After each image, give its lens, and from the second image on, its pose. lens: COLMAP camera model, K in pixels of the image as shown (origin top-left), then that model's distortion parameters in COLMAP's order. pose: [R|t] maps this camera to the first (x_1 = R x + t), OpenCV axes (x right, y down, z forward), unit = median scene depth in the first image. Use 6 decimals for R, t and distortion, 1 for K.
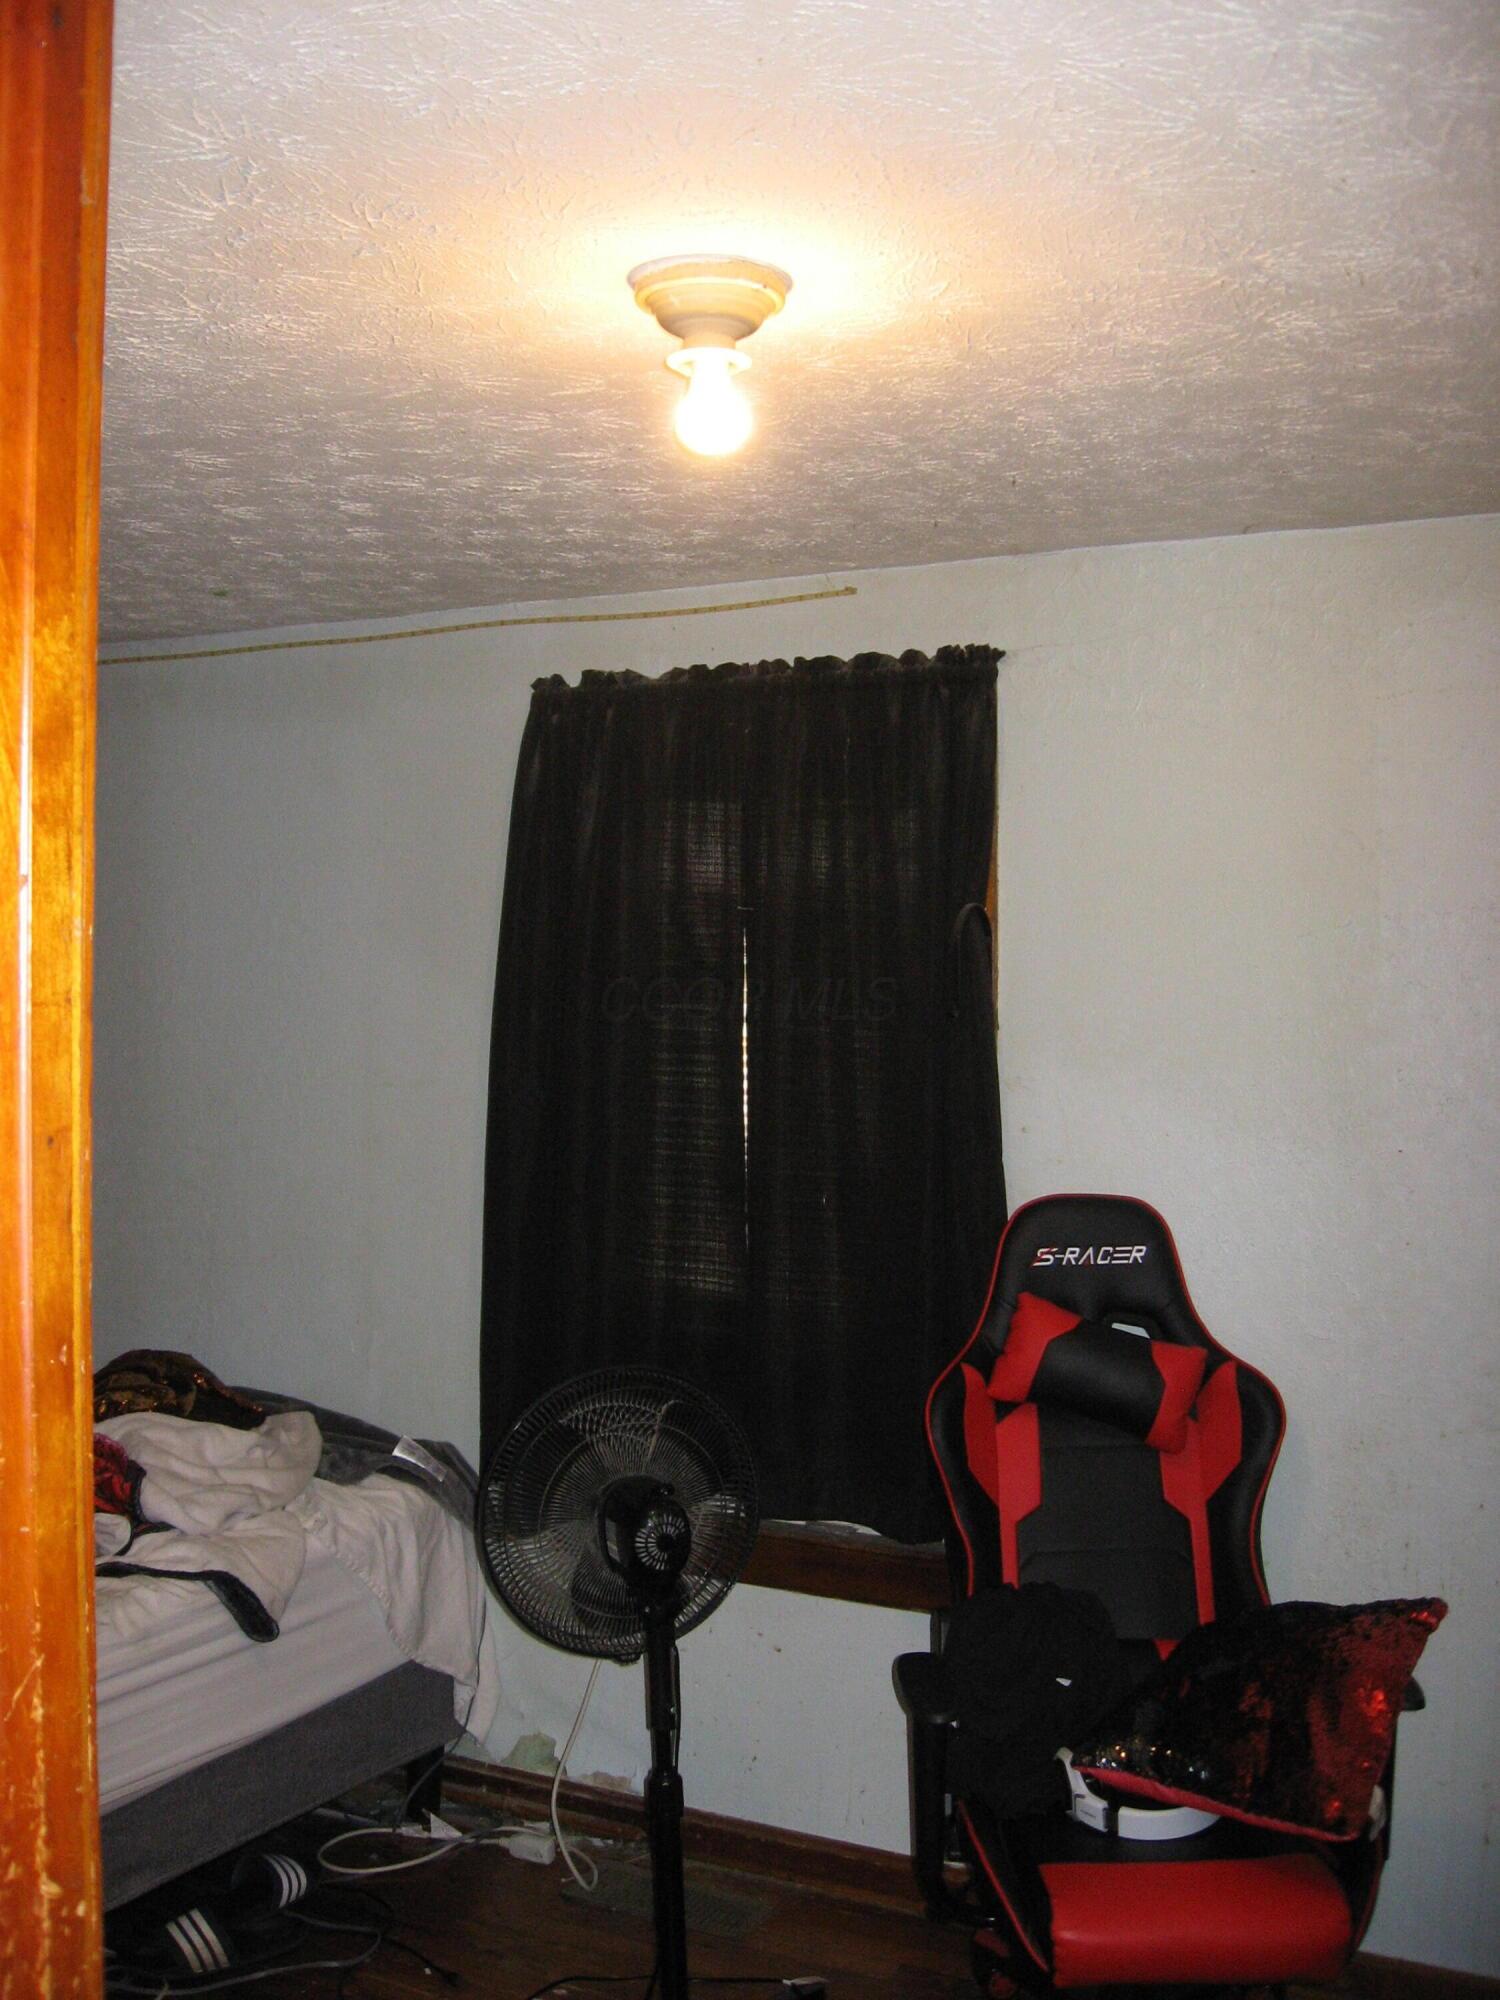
lens RADIAL K [[2064.5, 0, 741.2], [0, 2064.5, 985.7], [0, 0, 1]] dist [-0.137796, 0.068223]
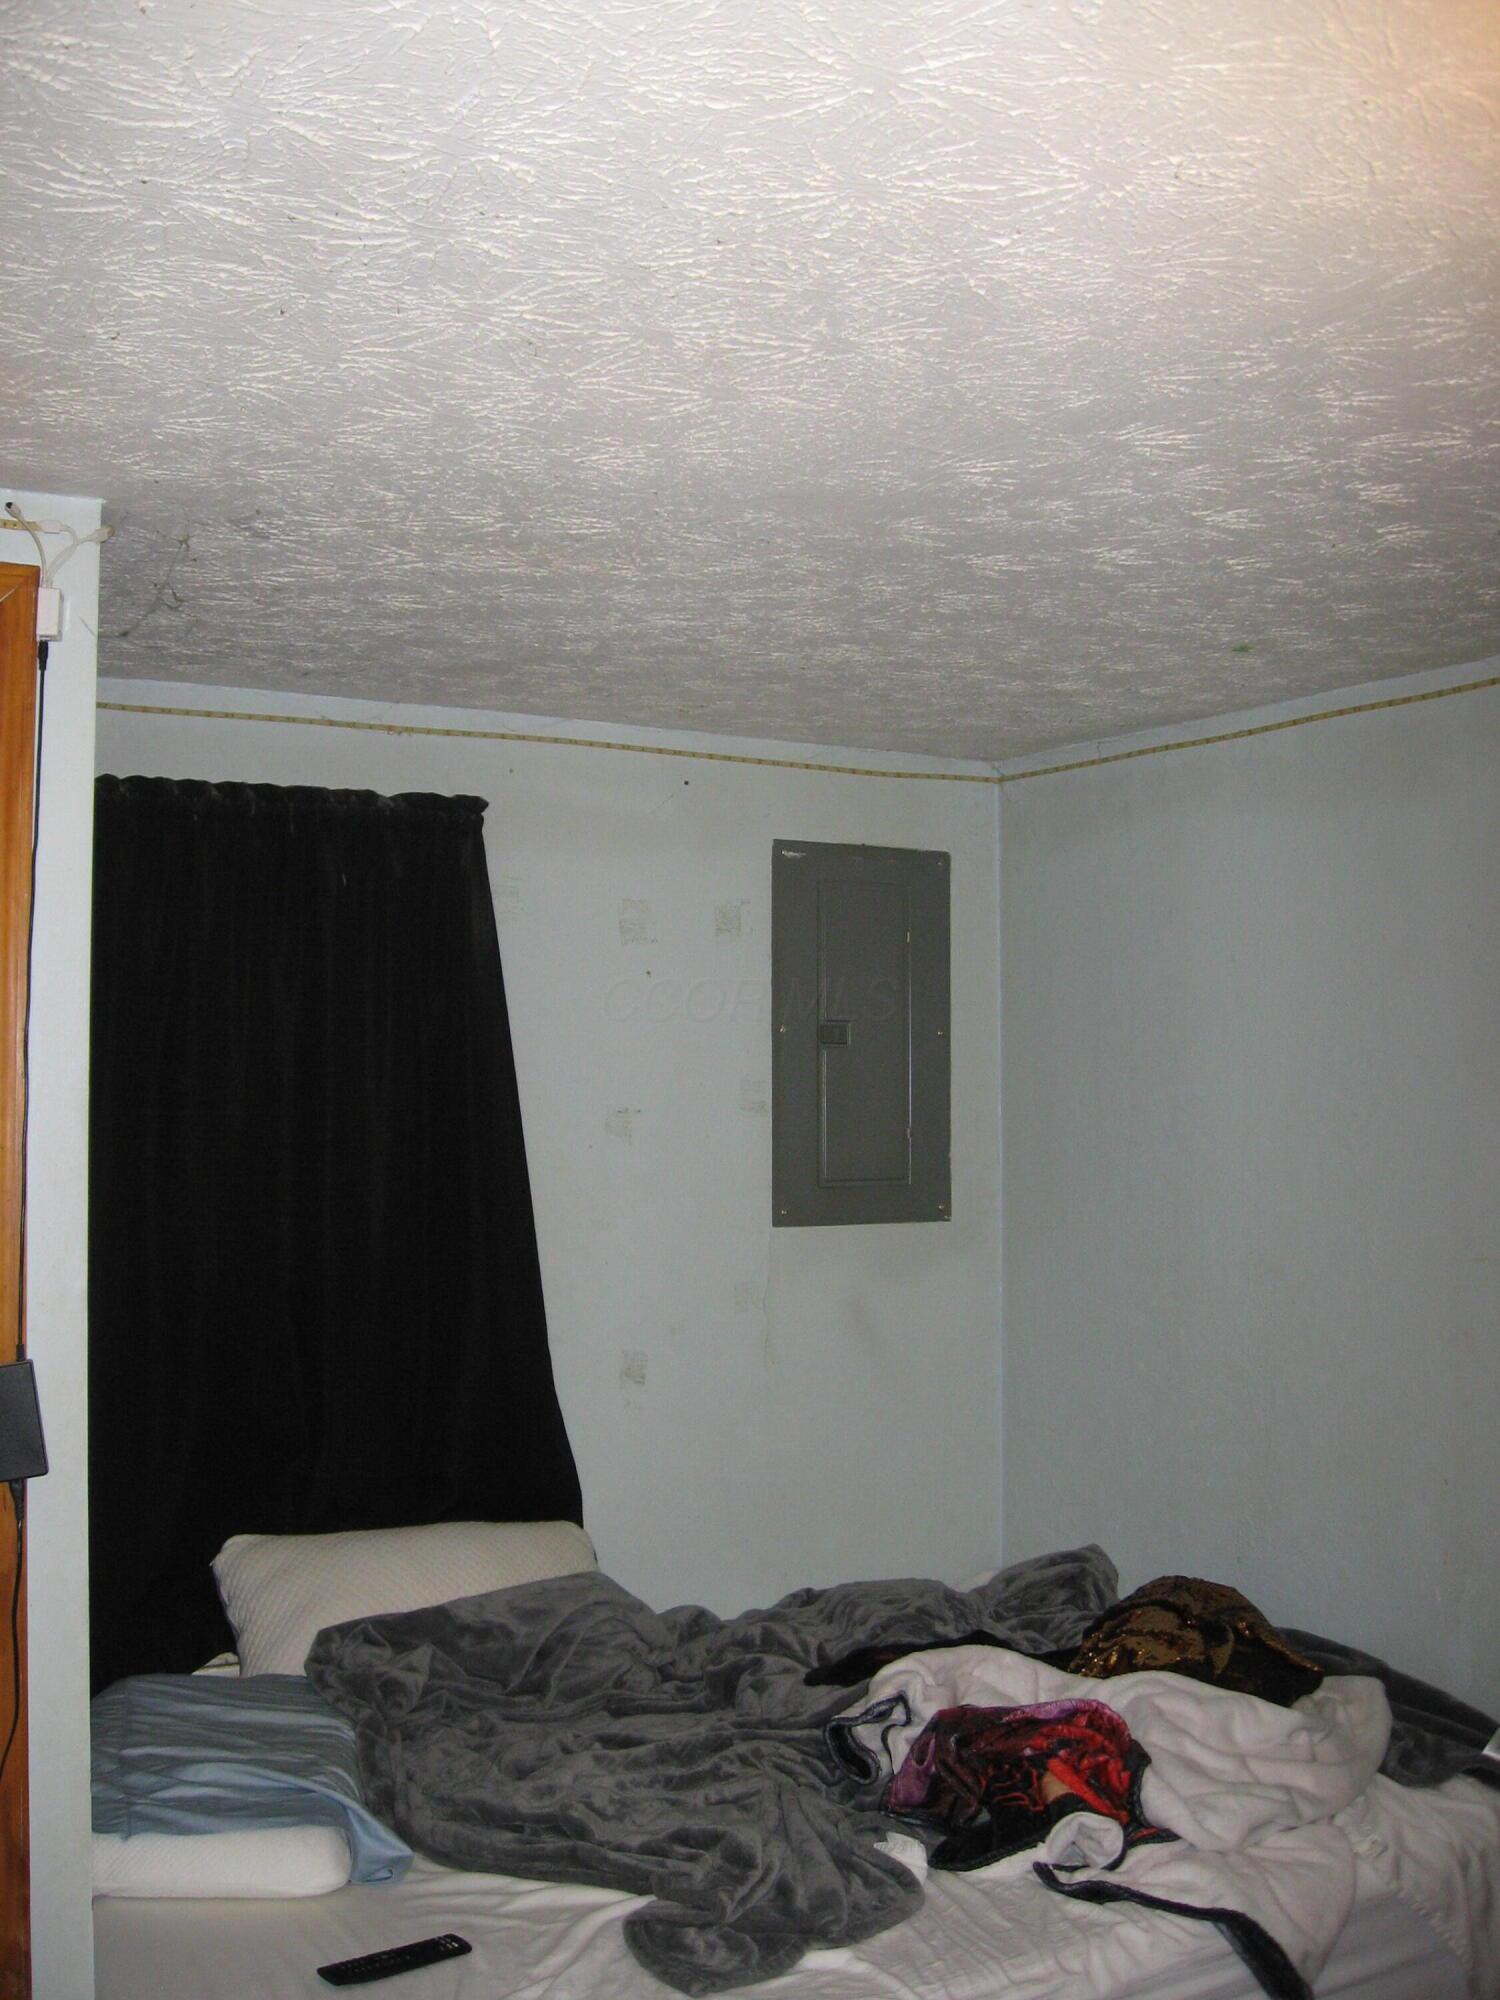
lens RADIAL K [[2064.5, 0, 741.2], [0, 2064.5, 985.7], [0, 0, 1]] dist [-0.137796, 0.068223]
pose [[0.856025, -0.040236, -0.515366, -0.015103], [0.007219, 0.997799, -0.065911, -0.008416], [0.516883, 0.052701, 0.854432, 0.234181]]
